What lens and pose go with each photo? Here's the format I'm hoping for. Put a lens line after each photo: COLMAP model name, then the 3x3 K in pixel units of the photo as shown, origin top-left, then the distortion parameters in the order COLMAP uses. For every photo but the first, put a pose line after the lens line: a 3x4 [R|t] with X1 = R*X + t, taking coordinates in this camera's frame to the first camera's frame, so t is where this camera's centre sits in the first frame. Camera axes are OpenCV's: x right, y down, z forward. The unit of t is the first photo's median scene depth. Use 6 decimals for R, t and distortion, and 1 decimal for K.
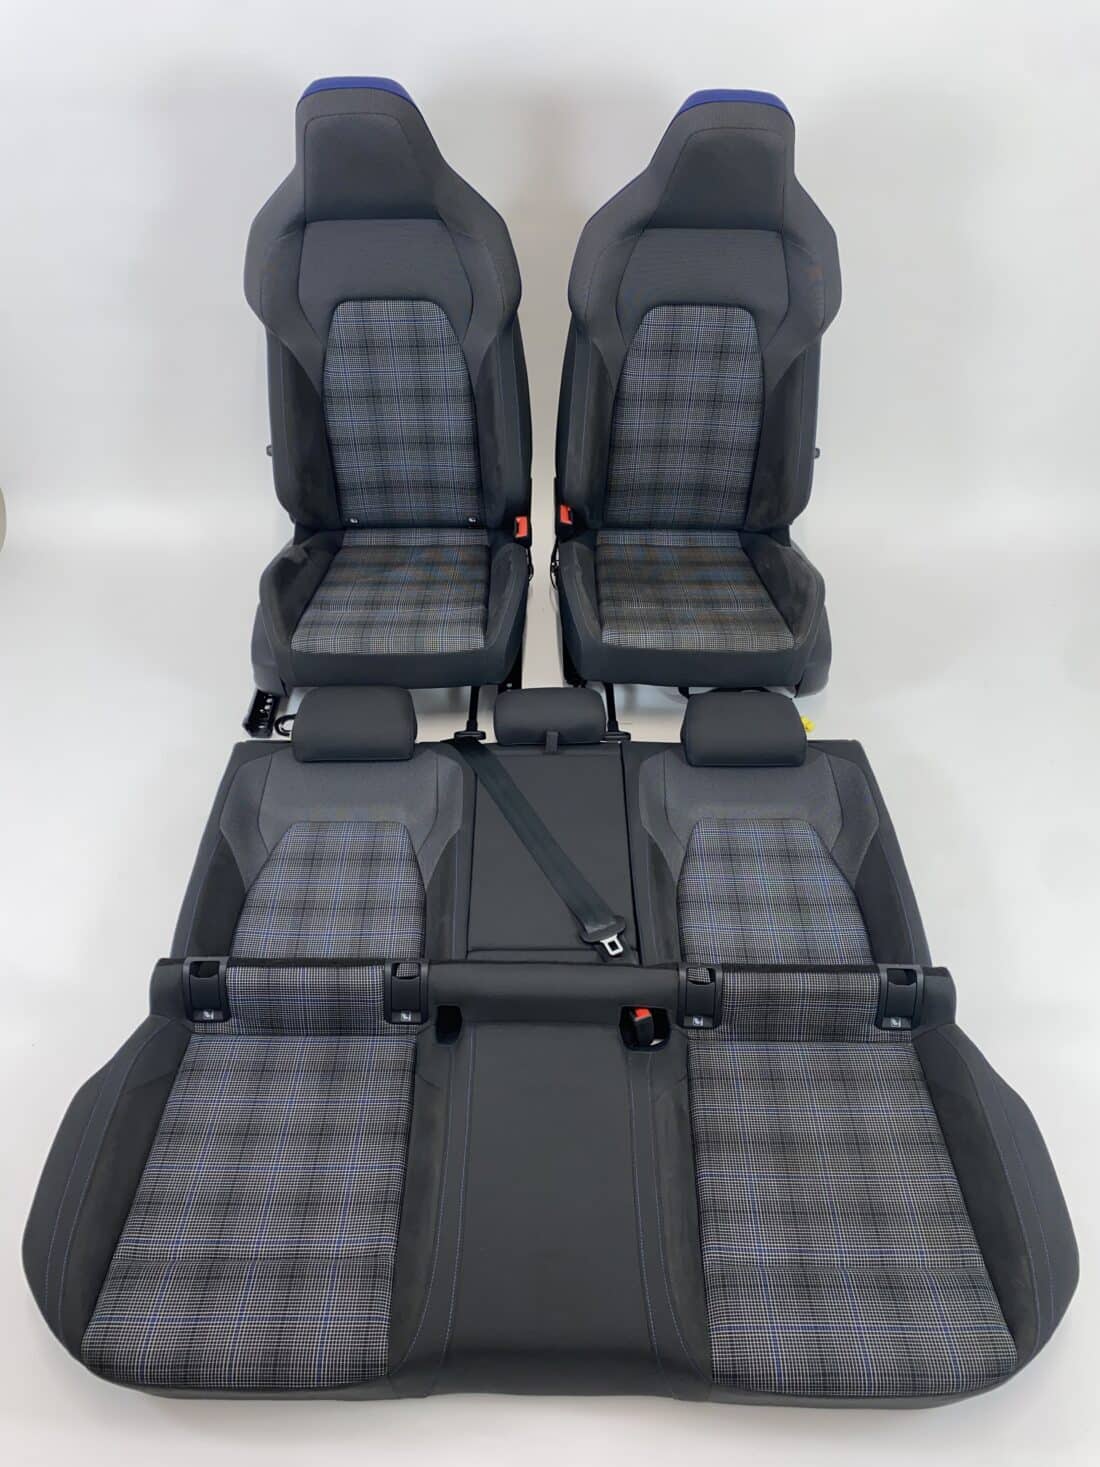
lens RADIAL K [[1095.4, 0, 556.5], [0, 1095.4, 736.3], [0, 0, 1]] dist [0.061965, -0.089336]
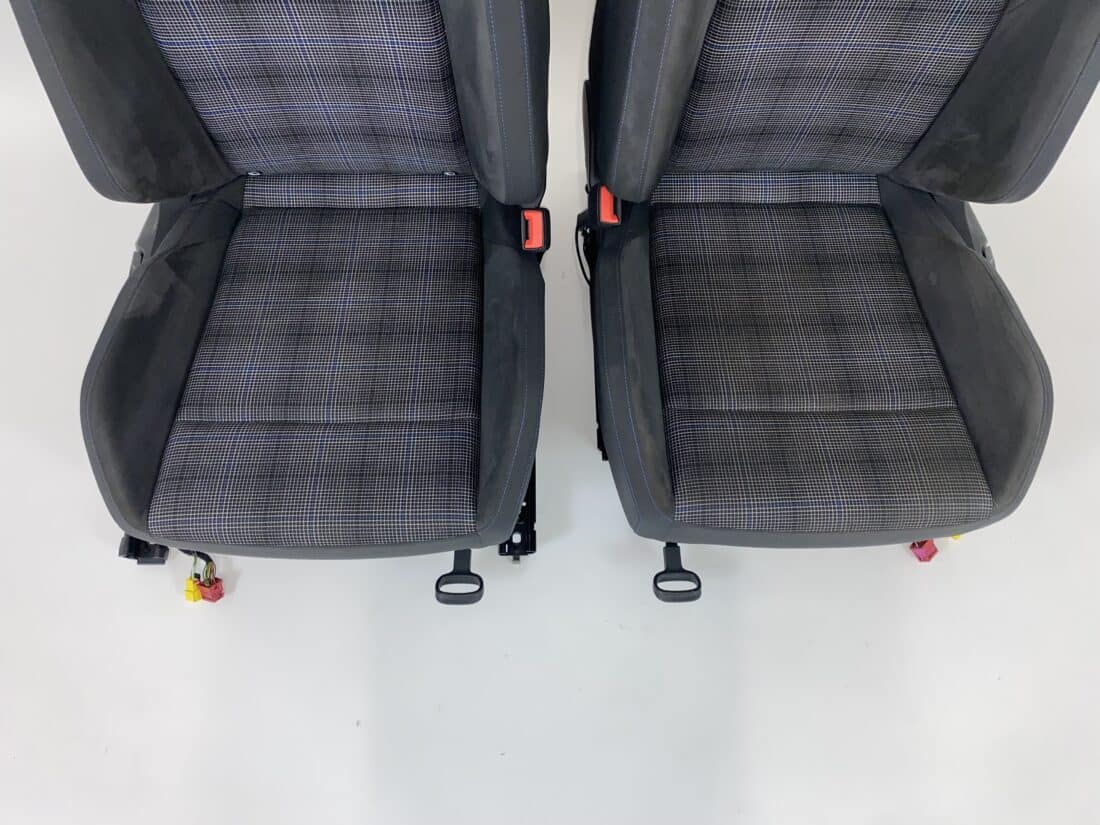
lens RADIAL K [[821.4, 0, 550.8], [0, 821.4, 391.1], [0, 0, 1]] dist [0.061965, -0.089336]
pose [[0.999992, 0.002606, 0.002975, -0.024023], [-0.003675, 0.890216, 0.455525, -0.321881], [-0.001461, -0.455532, 0.890218, 0.583765]]
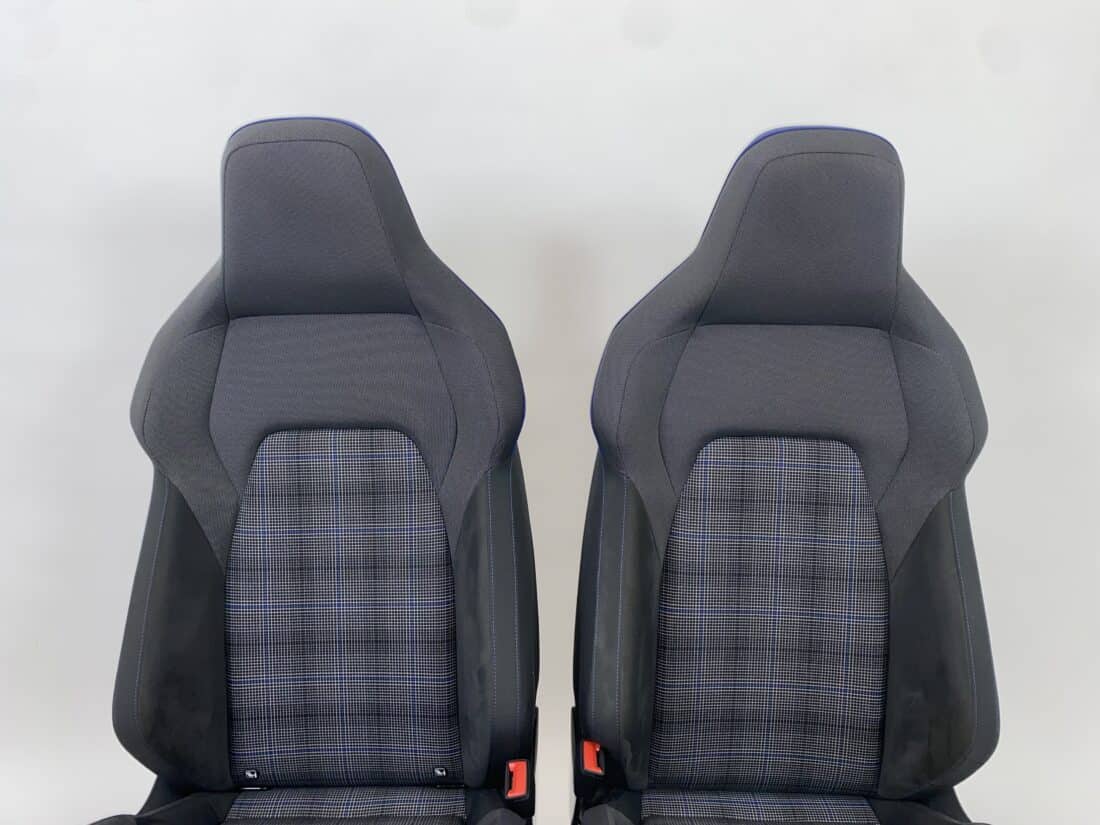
lens RADIAL K [[821.4, 0, 551.7], [0, 821.4, 404.5], [0, 0, 1]] dist [0.061965, -0.089336]
pose [[0.999732, -0.005390, -0.022516, -0.002443], [-0.009592, 0.788683, -0.614725, -0.079422], [0.021071, 0.614776, 0.788420, 0.545306]]
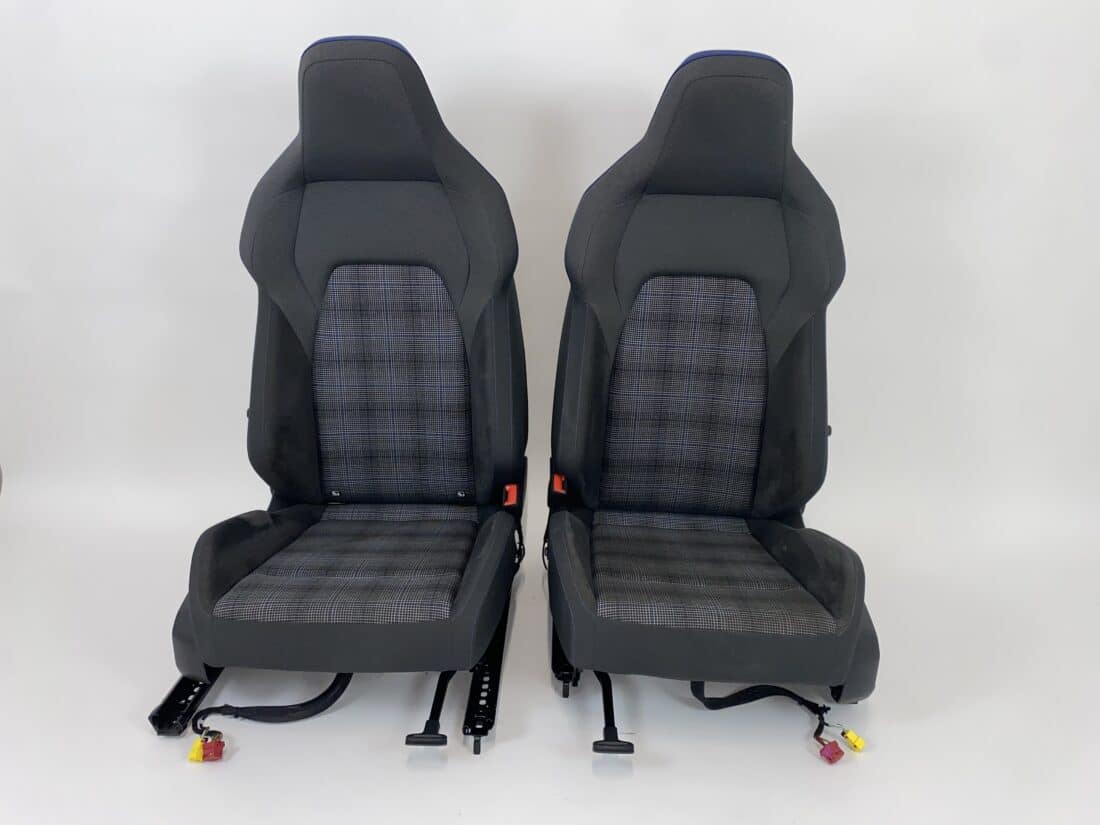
lens RADIAL K [[821.4, 0, 550.7], [0, 821.4, 406.0], [0, 0, 1]] dist [0.061965, -0.089336]
pose [[0.999377, 0.020590, -0.028672, 0.020245], [-0.030368, 0.915563, -0.401026, 0.015132], [0.017994, 0.401647, 0.915618, 0.352049]]
